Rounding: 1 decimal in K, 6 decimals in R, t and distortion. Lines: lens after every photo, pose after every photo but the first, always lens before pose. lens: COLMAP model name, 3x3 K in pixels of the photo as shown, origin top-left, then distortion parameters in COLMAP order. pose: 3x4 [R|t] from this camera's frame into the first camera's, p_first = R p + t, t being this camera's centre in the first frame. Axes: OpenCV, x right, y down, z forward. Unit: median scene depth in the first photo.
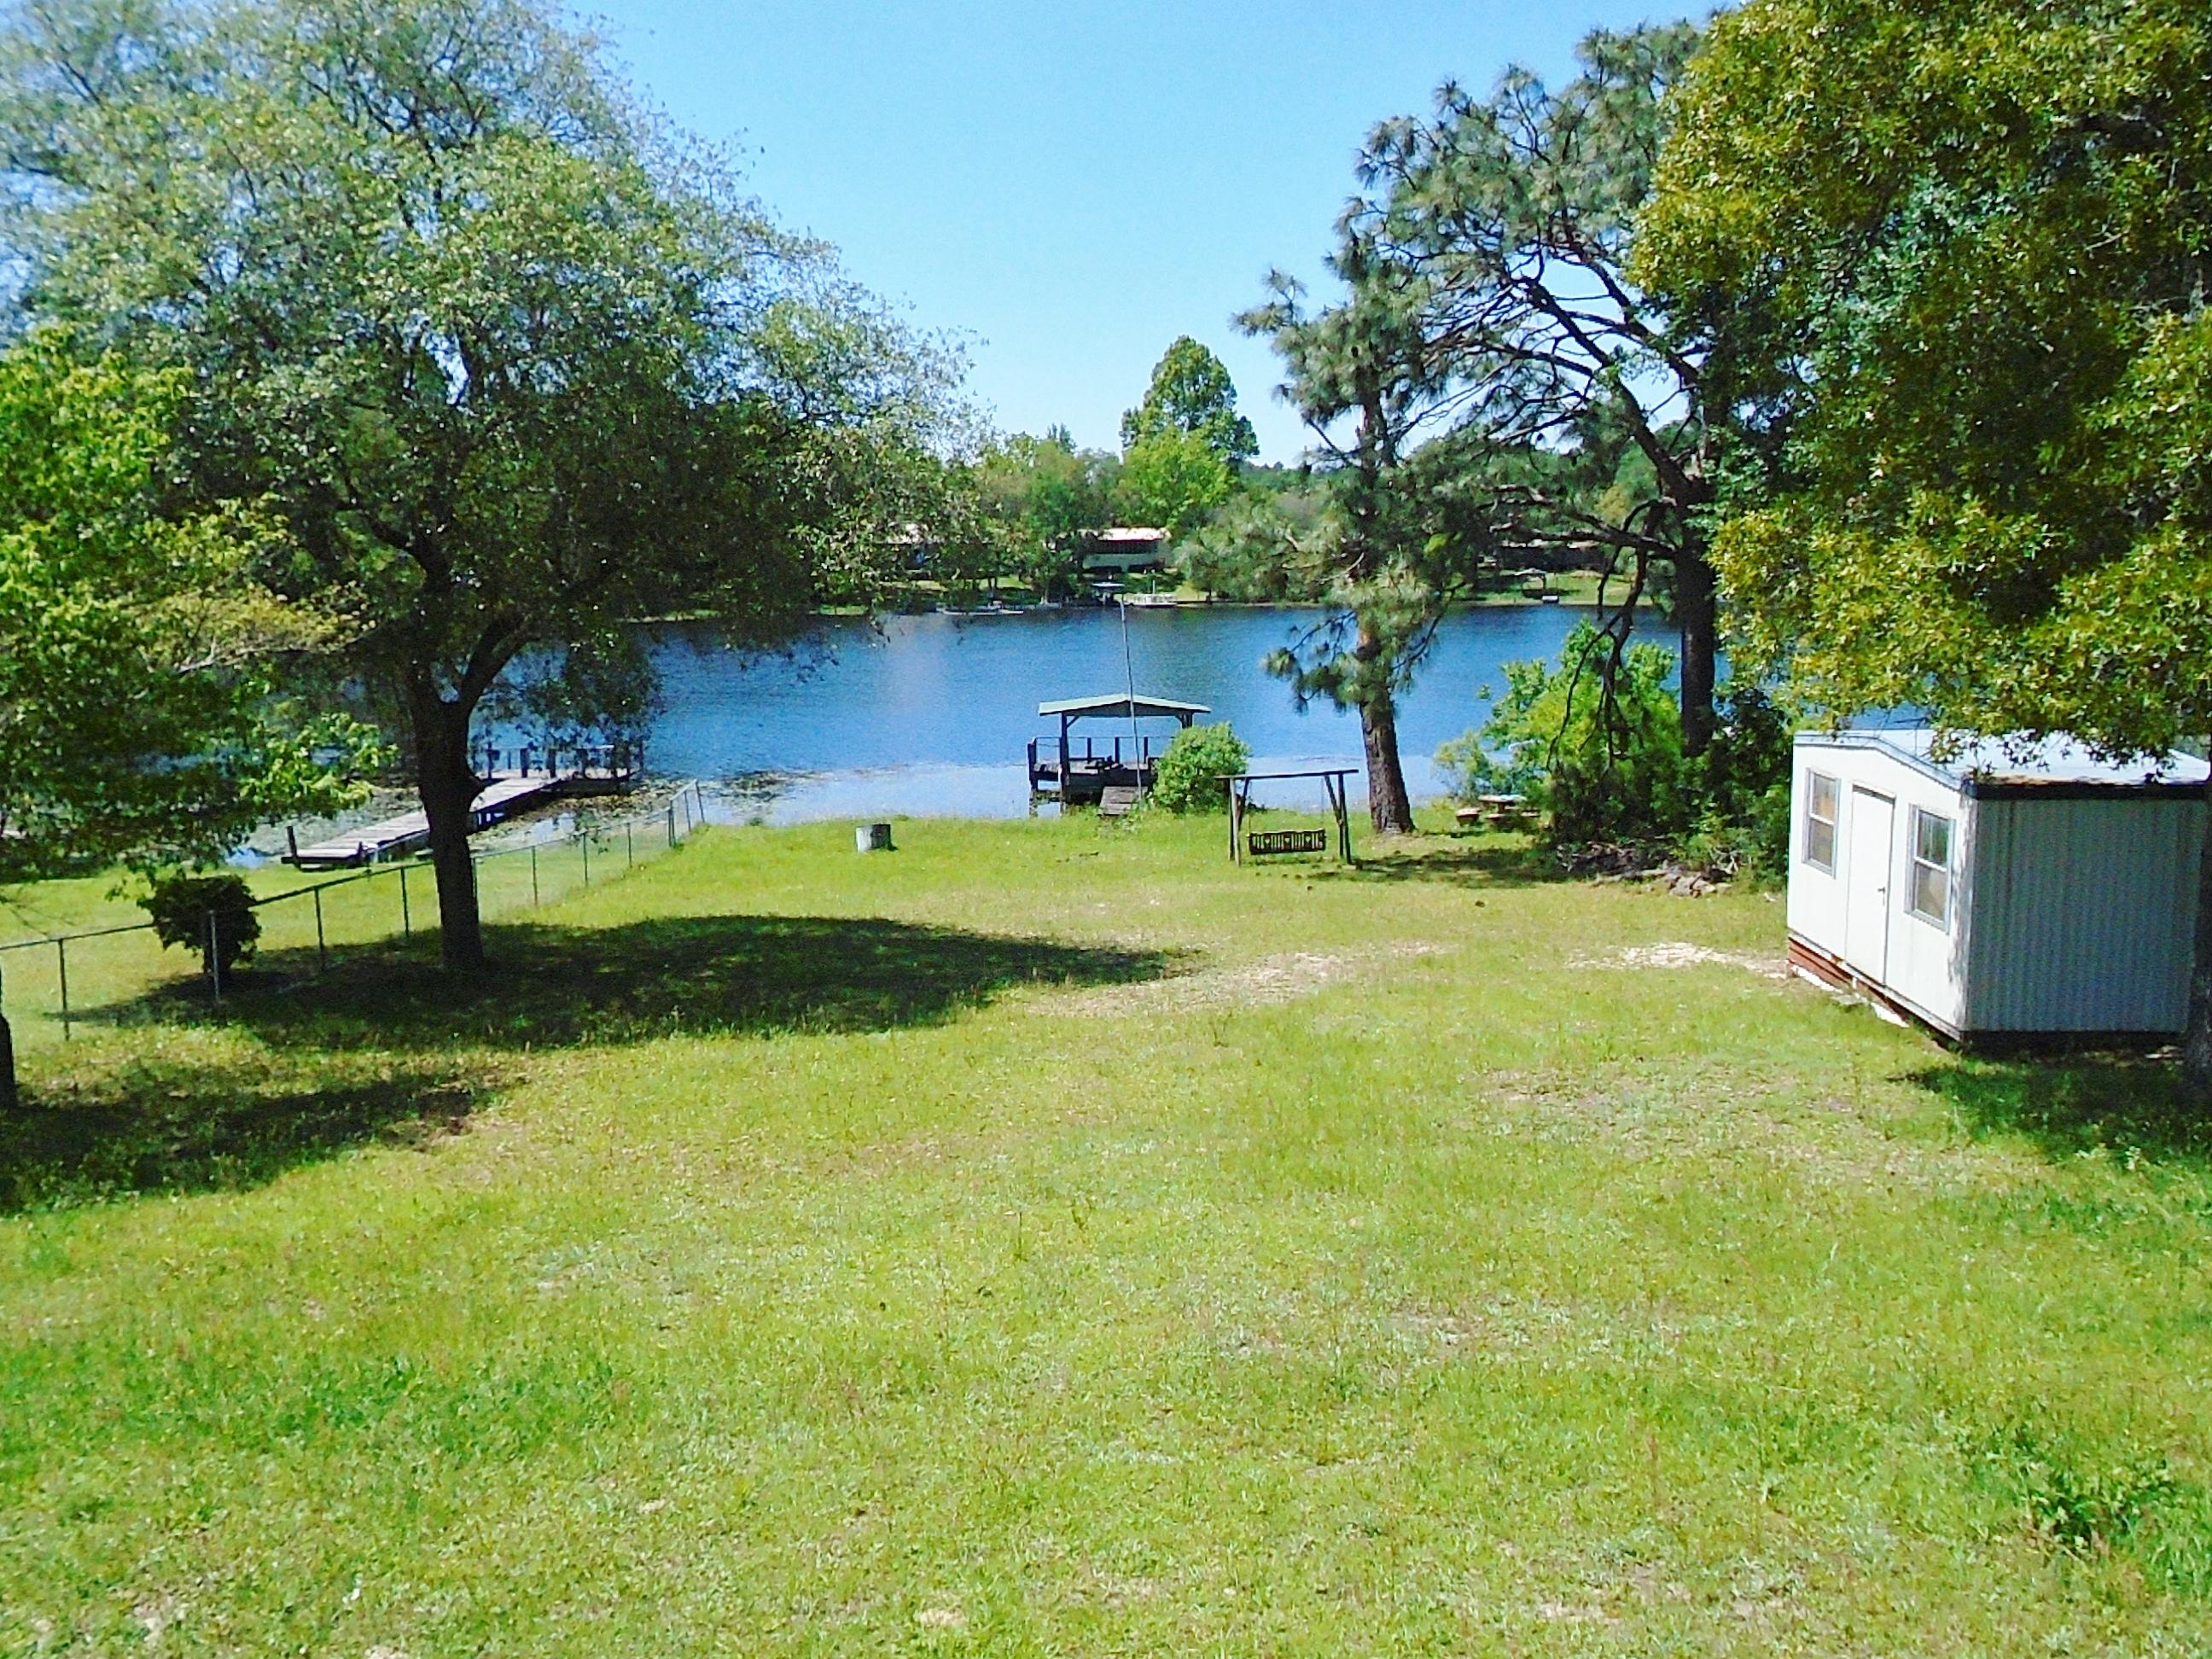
lens RADIAL K [[2042.2, 0, 1106.0], [0, 2042.2, 829.5], [0, 0, 1]] dist [0.010412, -0.004323]
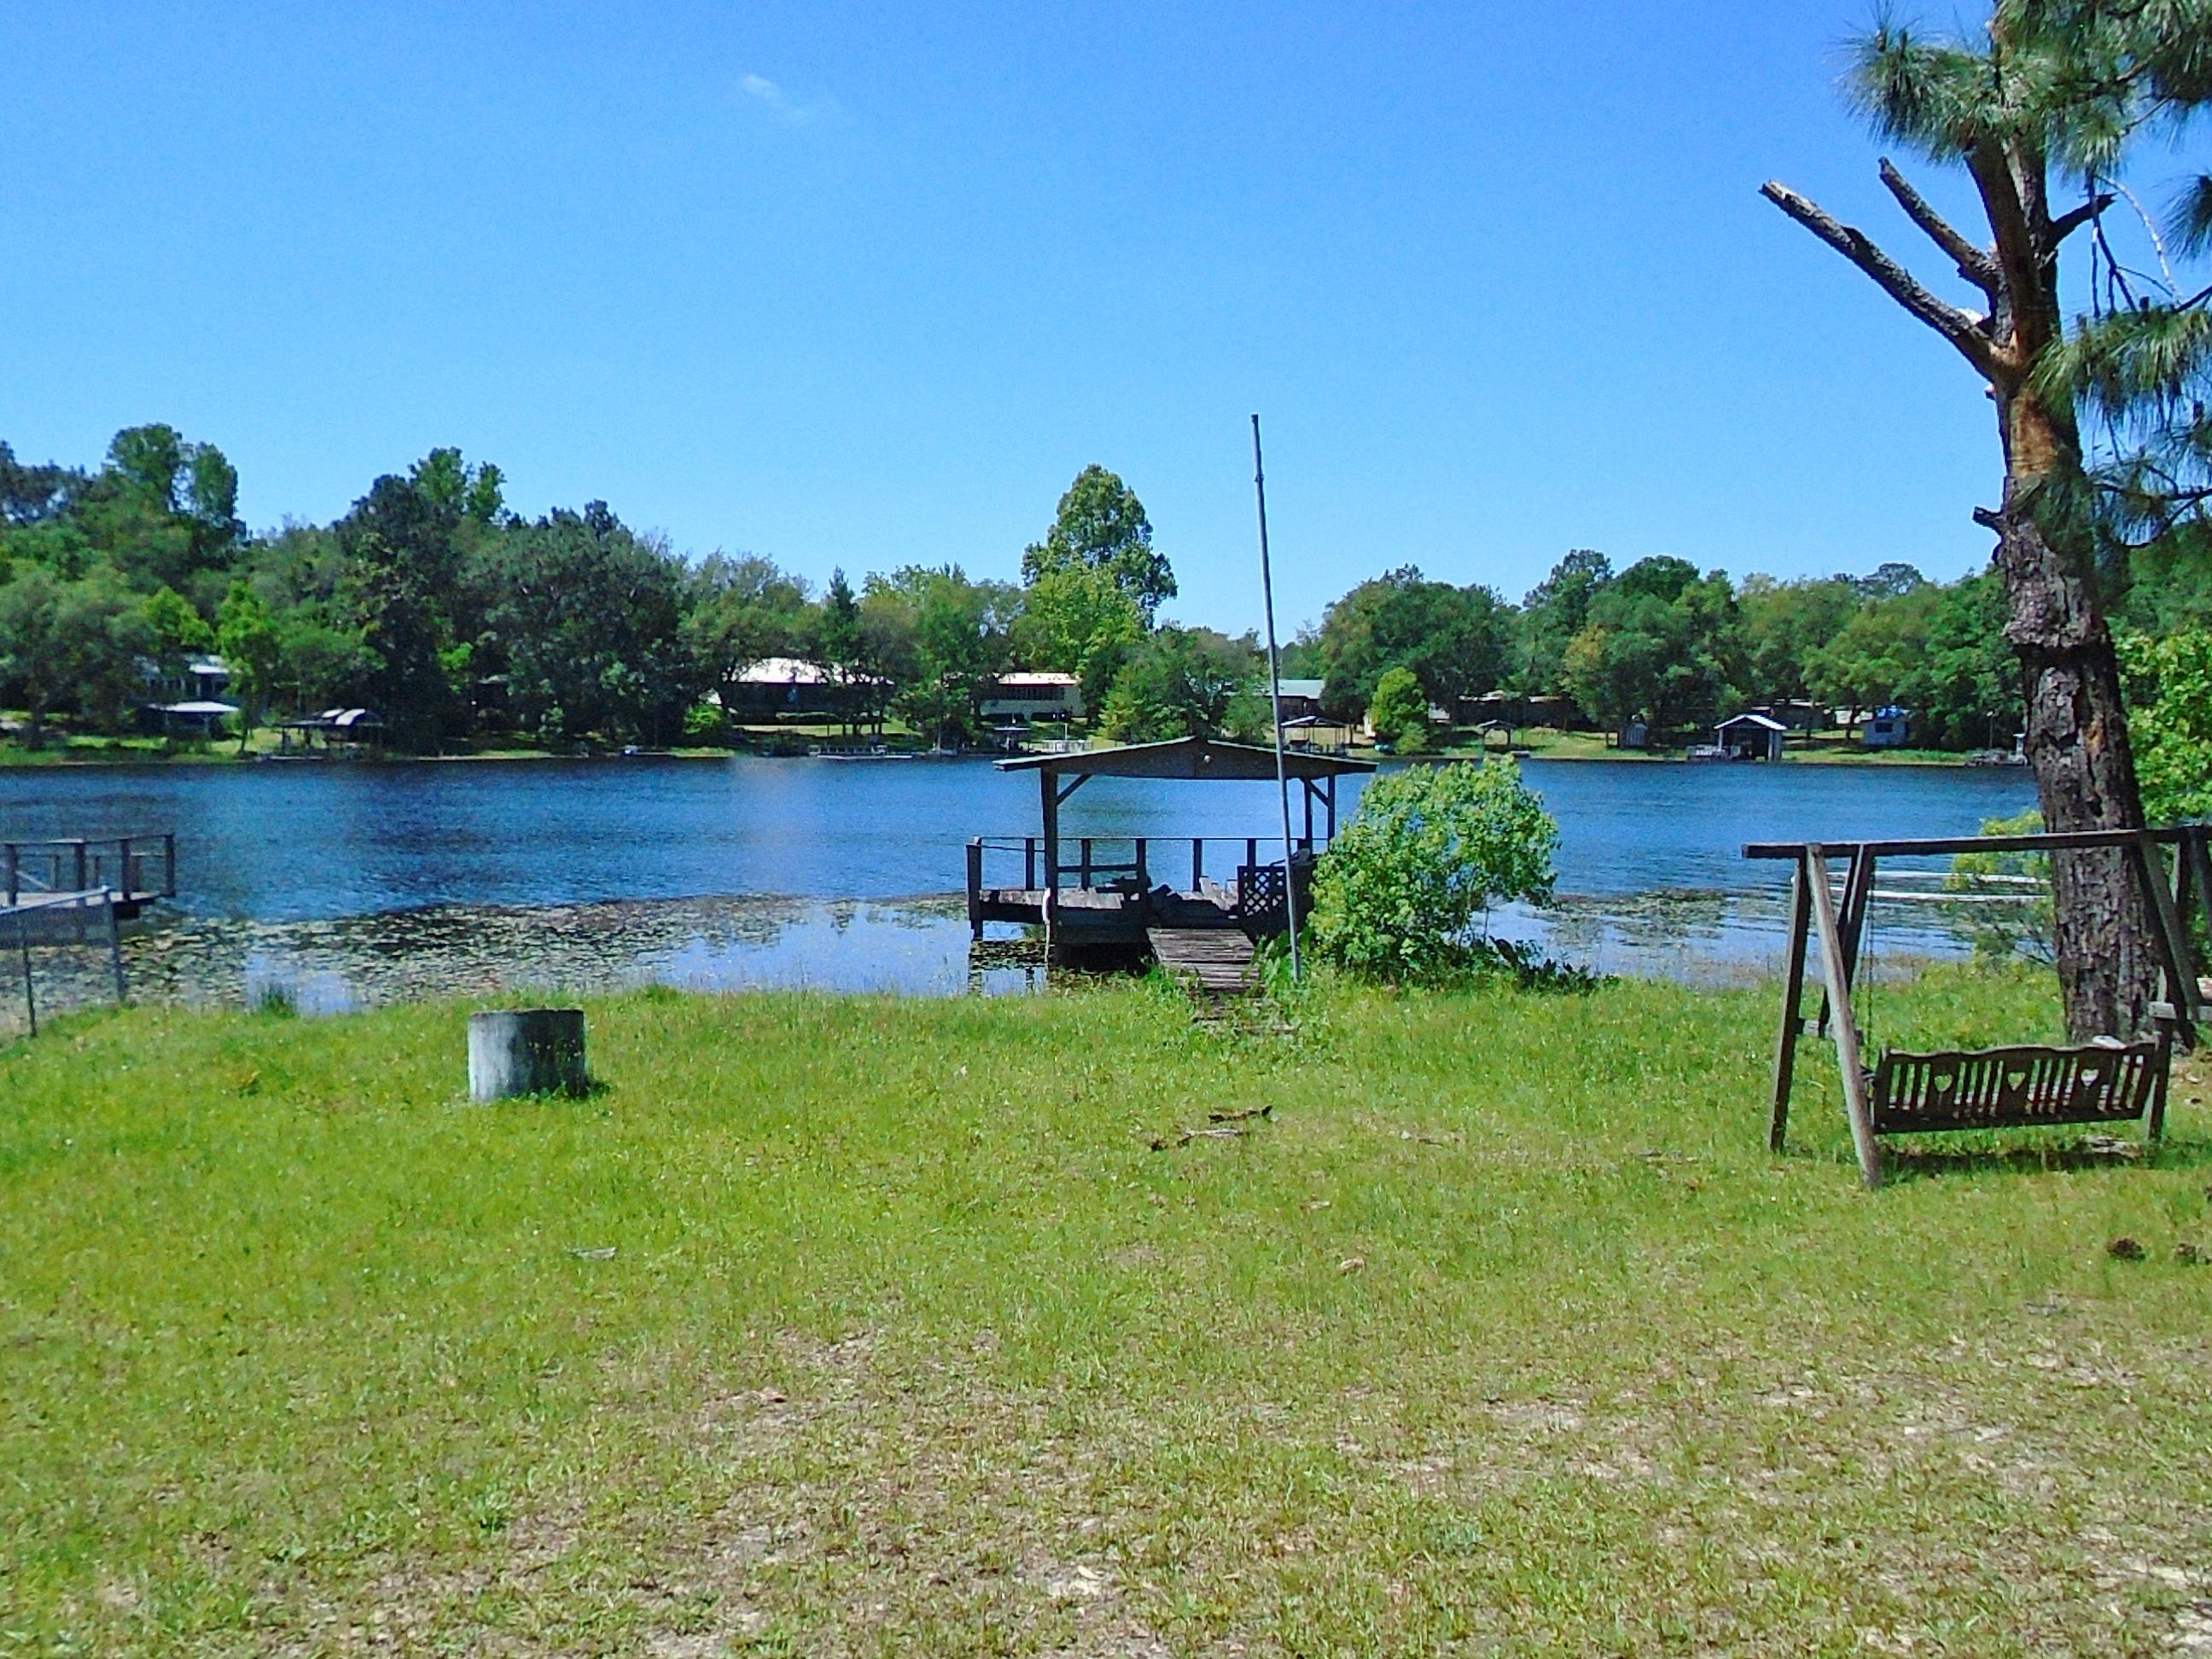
lens RADIAL K [[2042.2, 0, 1106.0], [0, 2042.2, 829.5], [0, 0, 1]] dist [0.010412, -0.004323]
pose [[0.998174, 0.010968, 0.059406, -0.009646], [-0.005558, 0.995883, -0.090481, -0.000503], [-0.060154, 0.089986, 0.994125, 0.145826]]
